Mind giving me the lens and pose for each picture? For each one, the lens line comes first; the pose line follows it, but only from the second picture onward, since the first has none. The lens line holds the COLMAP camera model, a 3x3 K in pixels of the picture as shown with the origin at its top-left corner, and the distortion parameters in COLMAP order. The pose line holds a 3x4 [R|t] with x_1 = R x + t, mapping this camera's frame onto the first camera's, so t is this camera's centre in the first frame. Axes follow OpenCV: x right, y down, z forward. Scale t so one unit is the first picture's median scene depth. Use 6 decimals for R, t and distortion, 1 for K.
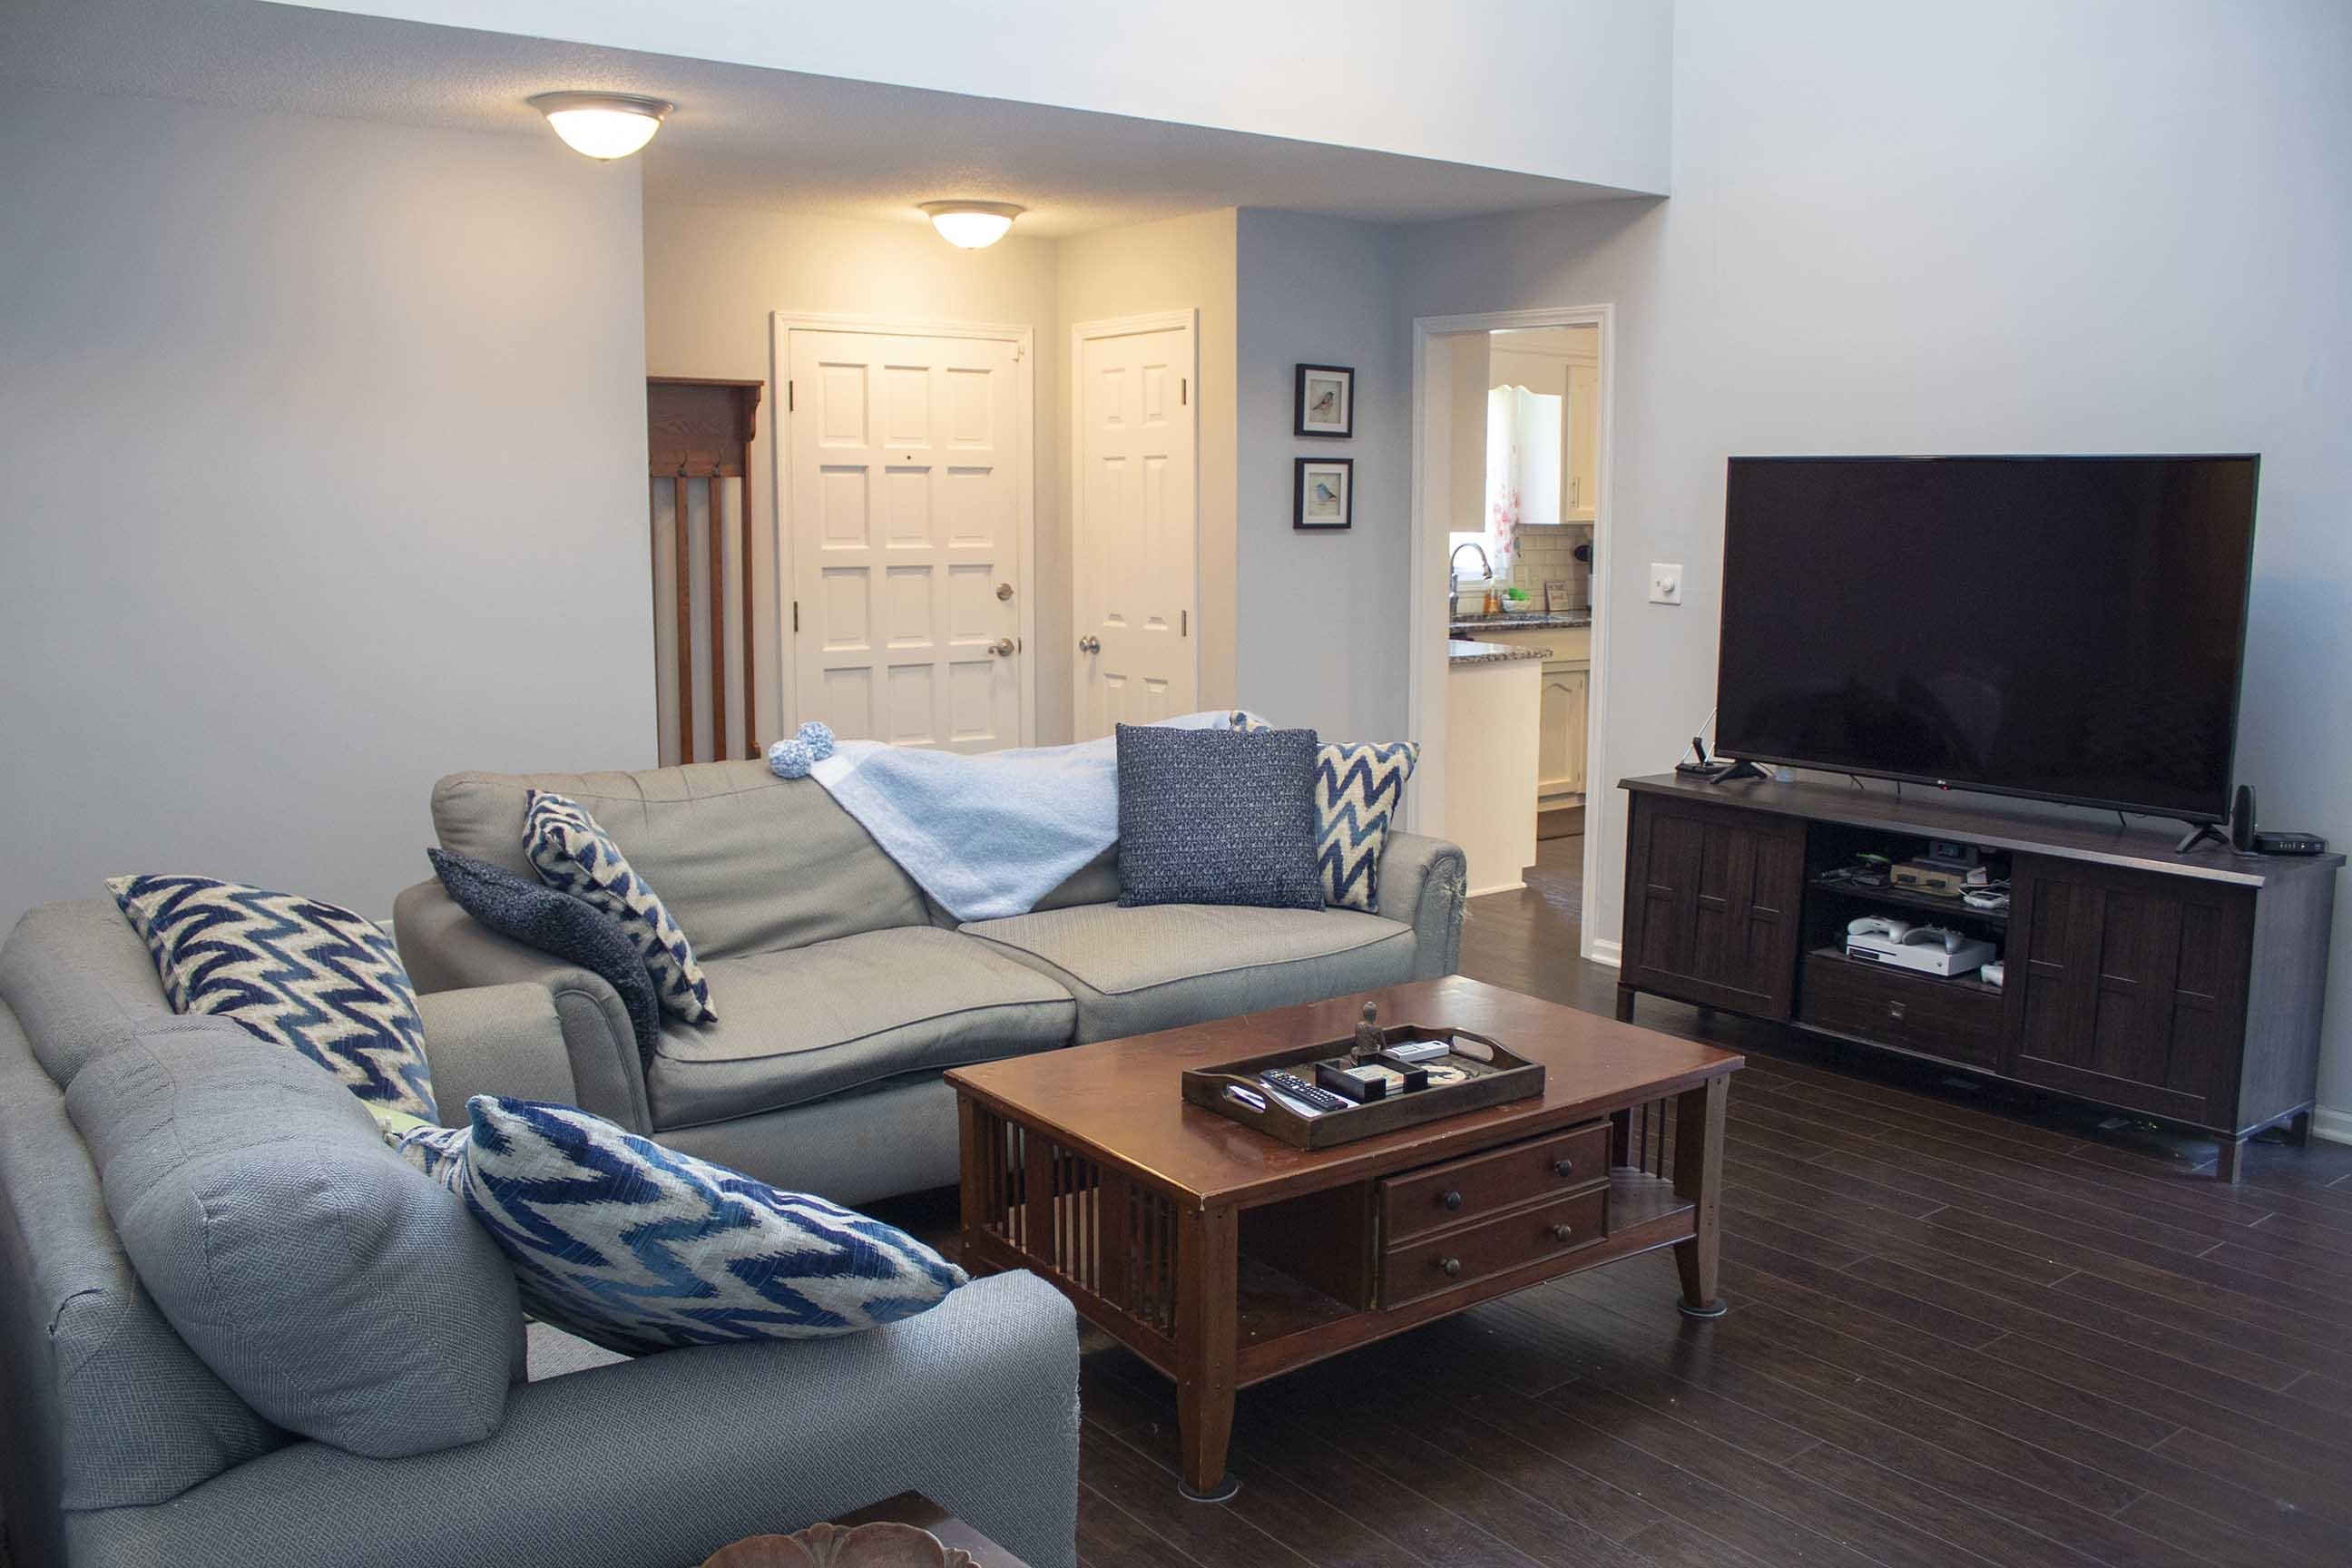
lens RADIAL K [[1950.6, 0, 1176.0], [0, 1950.6, 784.0], [0, 0, 1]] dist [-0.159099, 0.001852]
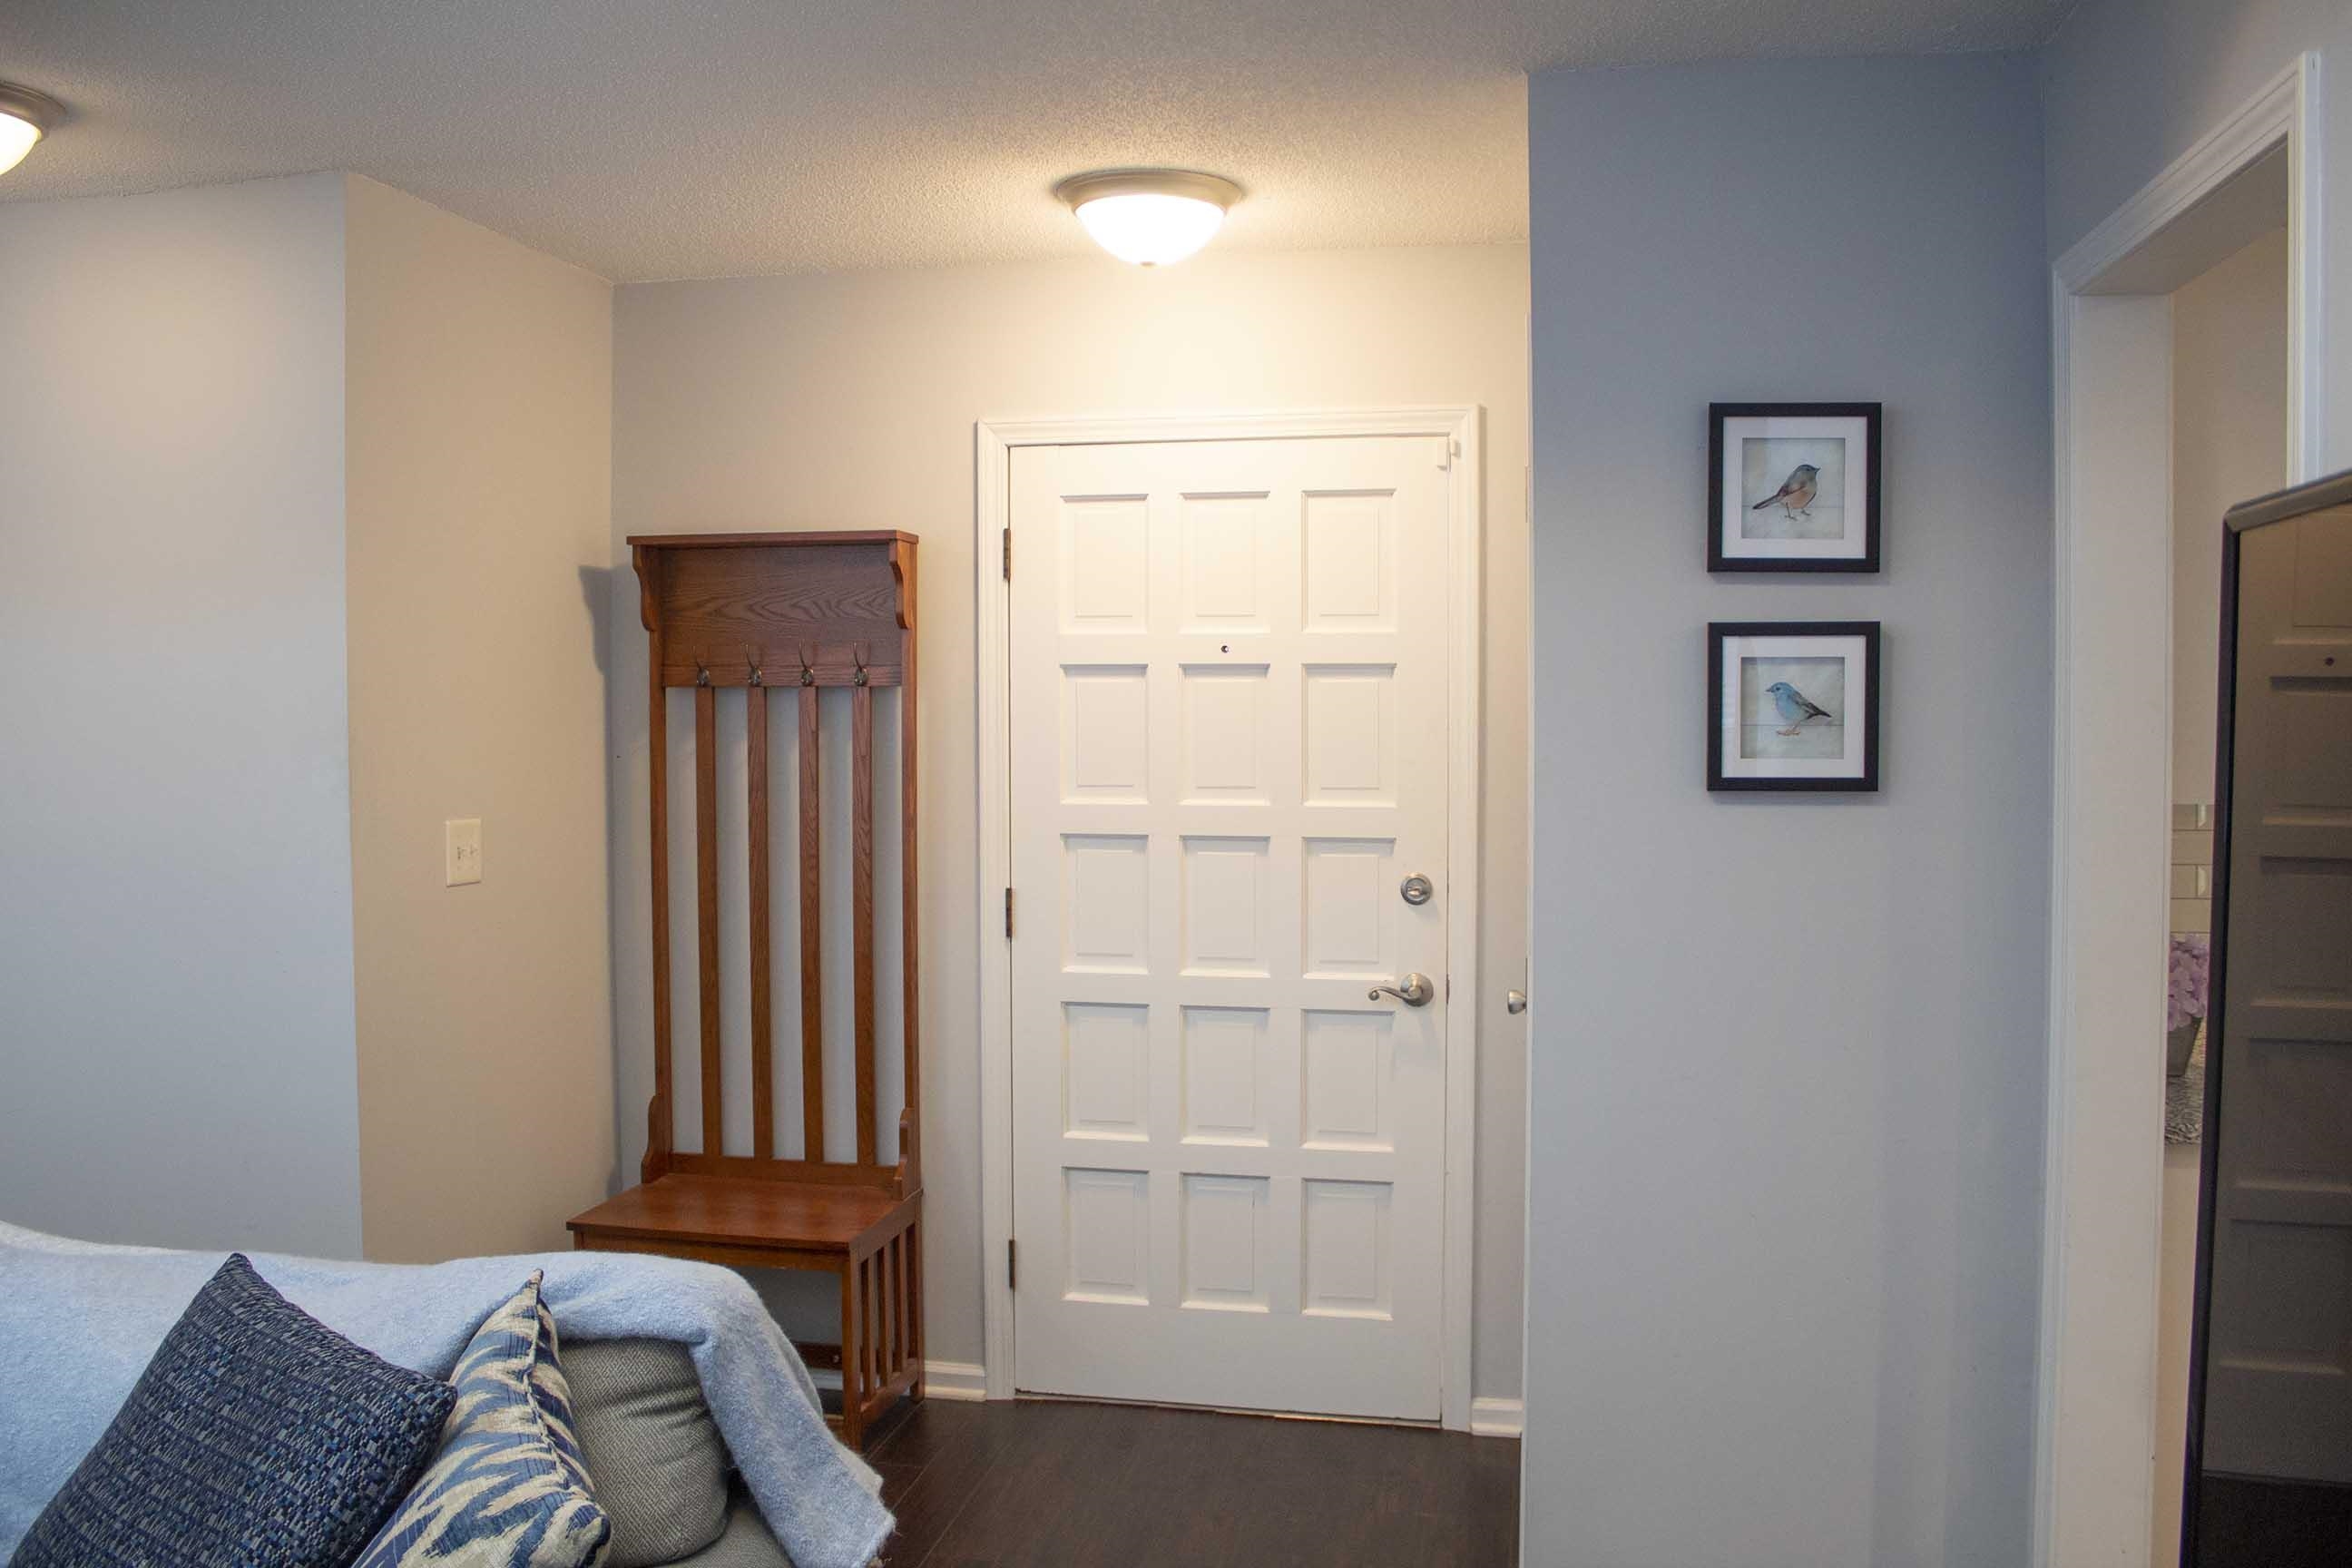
lens RADIAL K [[1950.6, 0, 1176.0], [0, 1950.6, 784.0], [0, 0, 1]] dist [-0.159099, 0.001852]
pose [[0.651969, 0.021095, -0.757952, 0.301672], [-0.105327, 0.992441, -0.062978, -0.092564], [0.750895, 0.120892, 0.649263, 0.630666]]
